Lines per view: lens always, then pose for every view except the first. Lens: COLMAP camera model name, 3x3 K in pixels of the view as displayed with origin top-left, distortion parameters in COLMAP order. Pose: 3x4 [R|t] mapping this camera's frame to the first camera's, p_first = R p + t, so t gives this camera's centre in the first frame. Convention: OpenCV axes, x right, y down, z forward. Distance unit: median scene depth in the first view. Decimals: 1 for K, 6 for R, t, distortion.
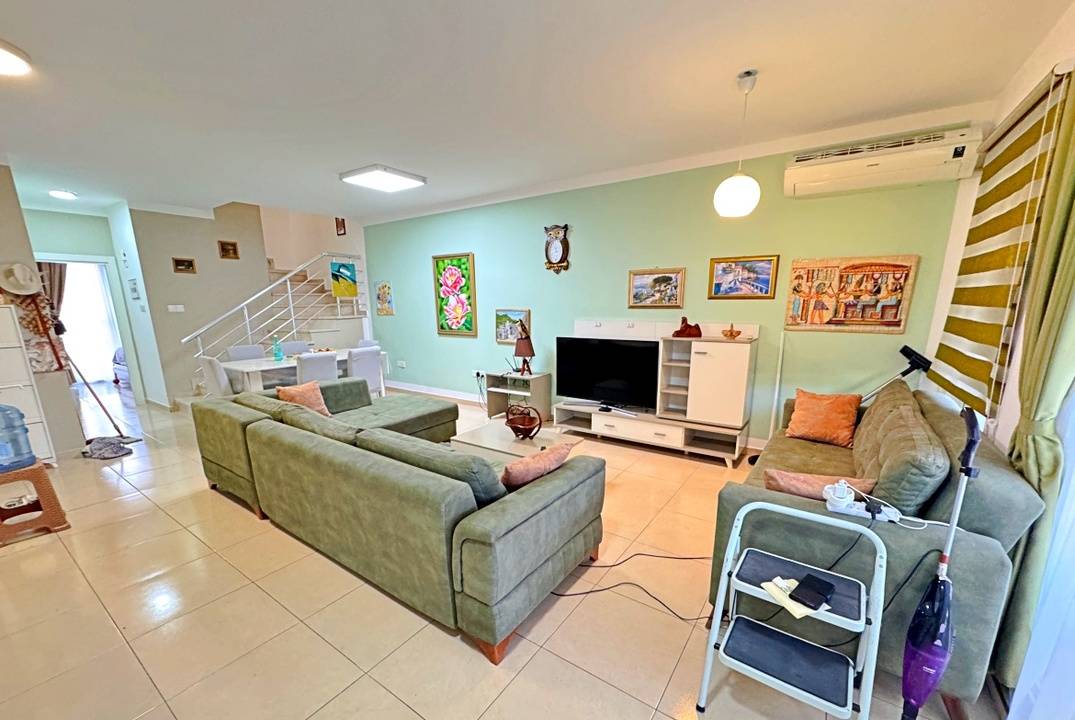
lens RADIAL K [[426.4, 0, 535.3], [0, 426.4, 401.8], [0, 0, 1]] dist [-0.001141, -0.000034]
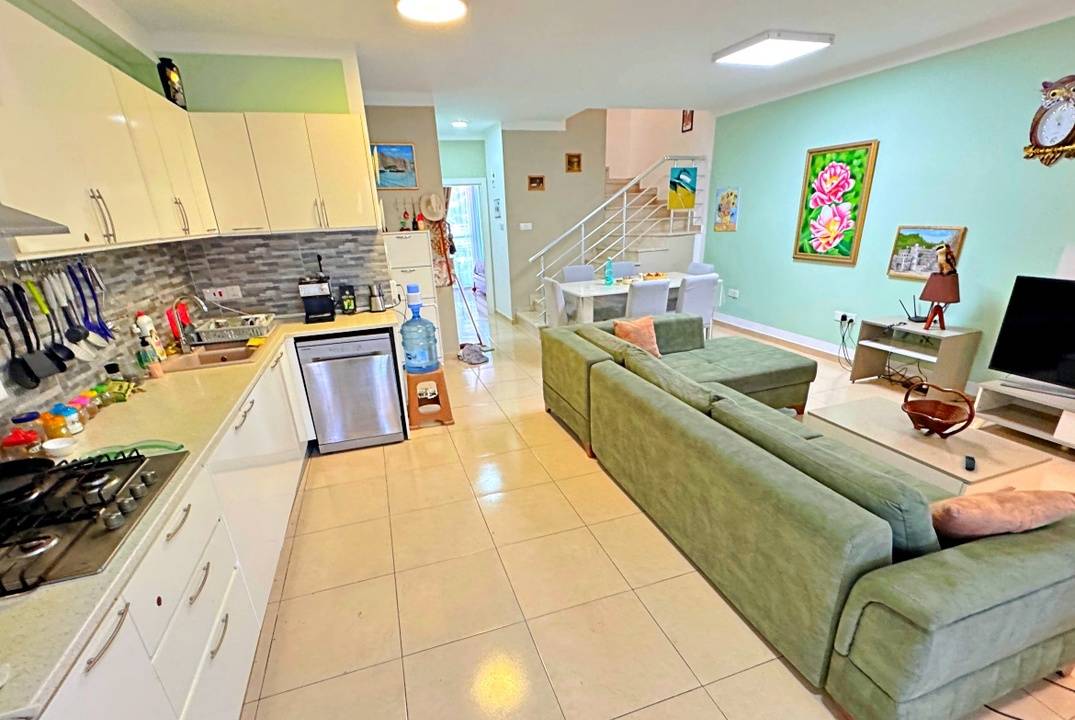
lens RADIAL K [[482.7, 0, 537.0], [0, 482.7, 401.5], [0, 0, 1]] dist [-0.003273, -0.000145]
pose [[0.803931, 0.196281, -0.561398, -0.086217], [-0.104142, 0.975844, 0.192051, -0.037334], [0.585533, -0.095930, 0.804952, 0.018227]]
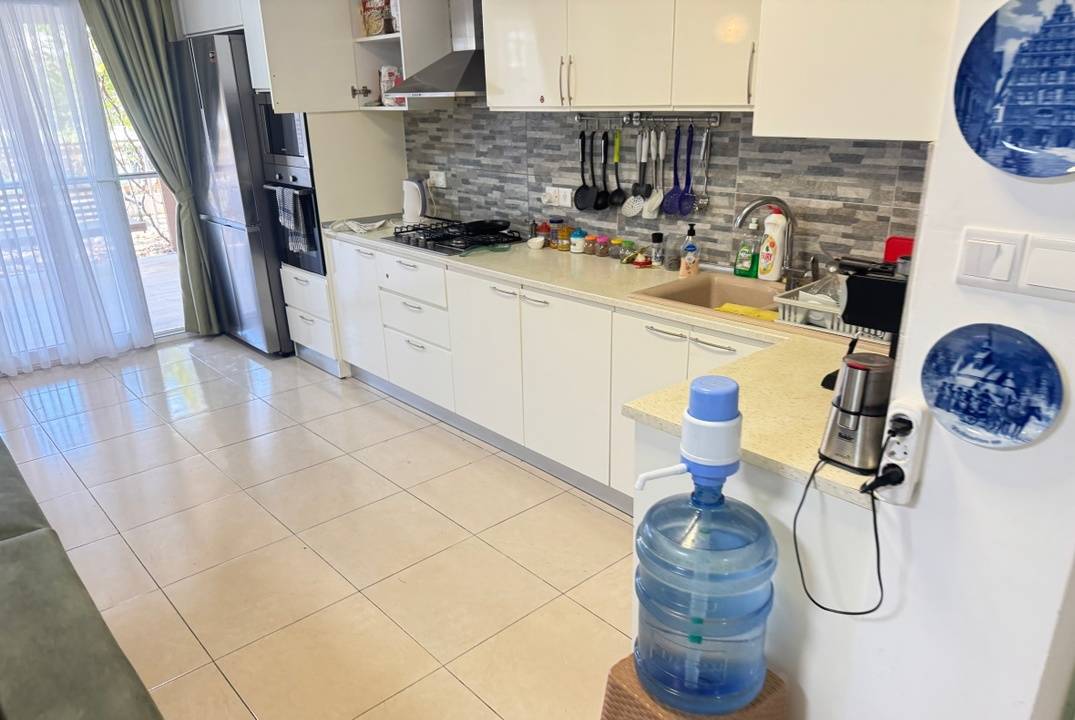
lens RADIAL K [[742.4, 0, 533.7], [0, 742.4, 417.4], [0, 0, 1]] dist [0.117235, -0.274350]
pose [[-0.975348, -0.062289, 0.211698, -0.743518], [0.076998, 0.802976, 0.591017, -0.225821], [-0.206802, 0.592748, -0.778385, 0.836610]]
